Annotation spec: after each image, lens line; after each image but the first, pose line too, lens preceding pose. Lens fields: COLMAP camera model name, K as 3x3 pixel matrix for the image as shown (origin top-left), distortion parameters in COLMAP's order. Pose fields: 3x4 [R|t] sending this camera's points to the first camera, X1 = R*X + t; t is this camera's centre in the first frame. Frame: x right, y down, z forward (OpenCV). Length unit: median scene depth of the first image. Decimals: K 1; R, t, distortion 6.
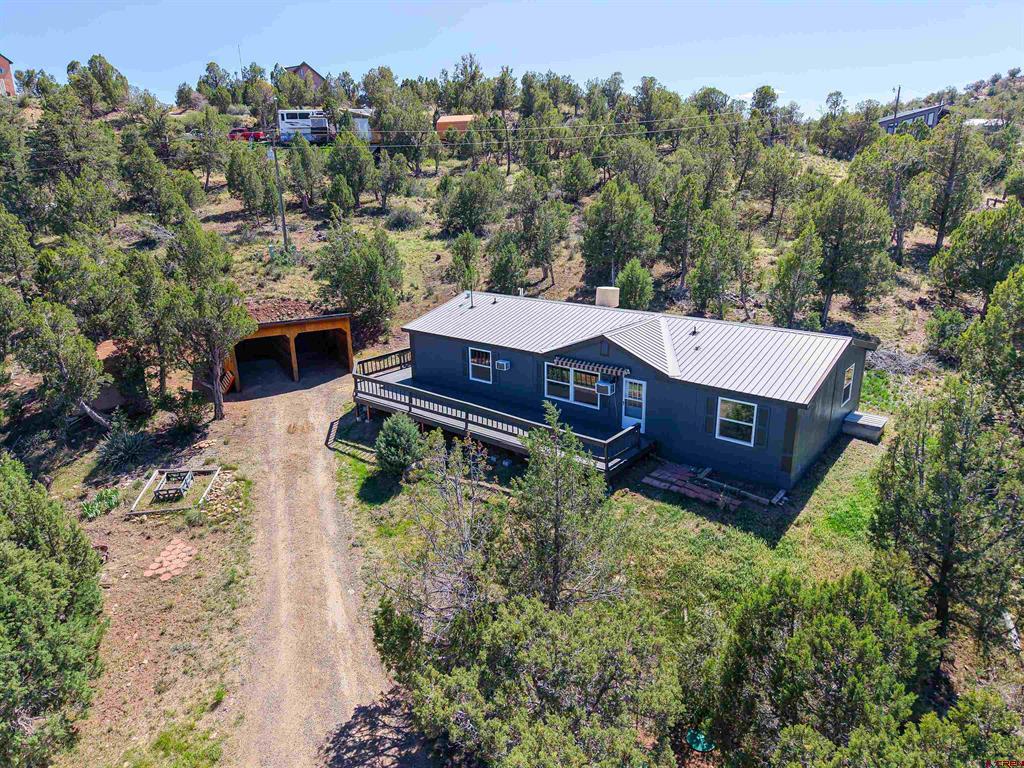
lens RADIAL K [[672.2, 0, 512.0], [0, 672.2, 384.0], [0, 0, 1]] dist [0.000929, -0.000856]
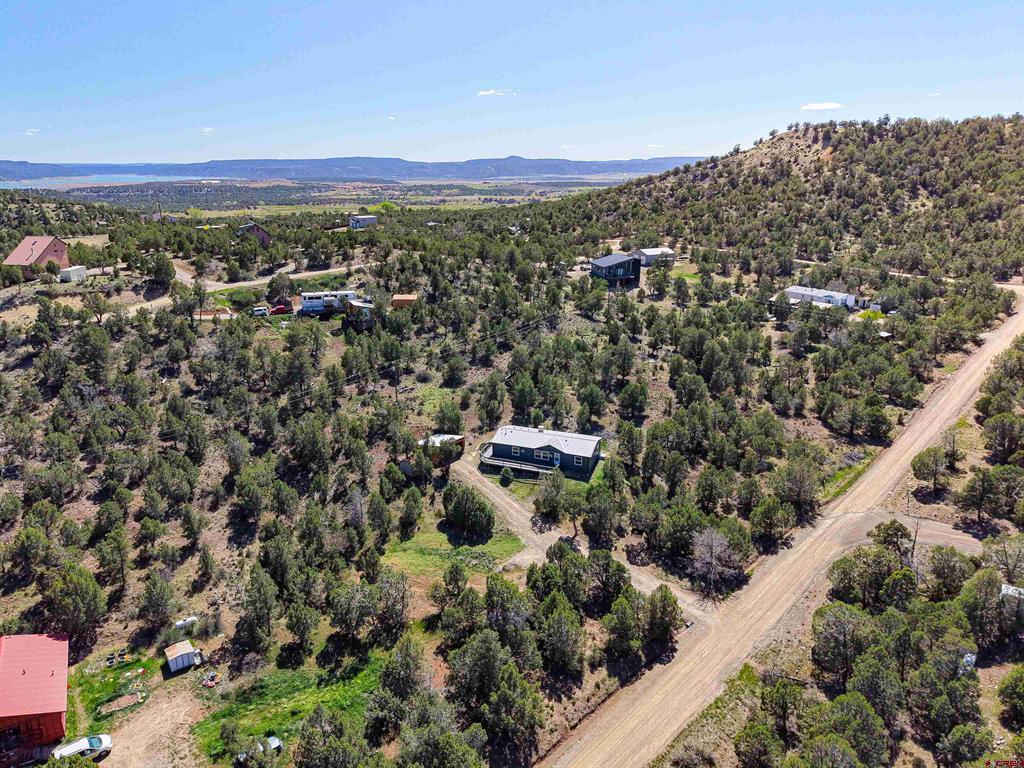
lens RADIAL K [[672.2, 0, 512.0], [0, 672.2, 384.0], [0, 0, 1]] dist [0.000929, -0.000856]
pose [[0.942943, -0.080310, 0.323122, -0.801429], [0.076733, 0.996767, 0.023815, -0.315745], [-0.323990, 0.002338, 0.946058, -1.686599]]
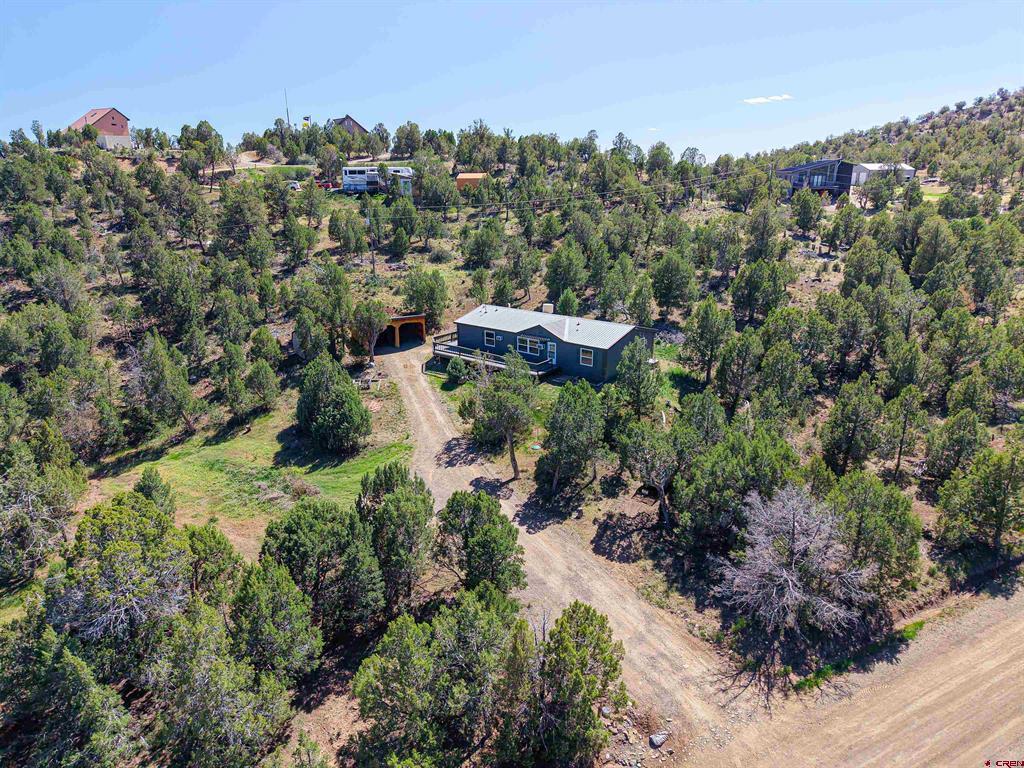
lens RADIAL K [[672.2, 0, 512.0], [0, 672.2, 384.0], [0, 0, 1]] dist [0.000929, -0.000856]
pose [[0.999952, 0.009445, -0.002507, 0.020952], [-0.009450, 0.999953, -0.002170, 0.078785], [0.002486, 0.002194, 0.999995, -0.764578]]
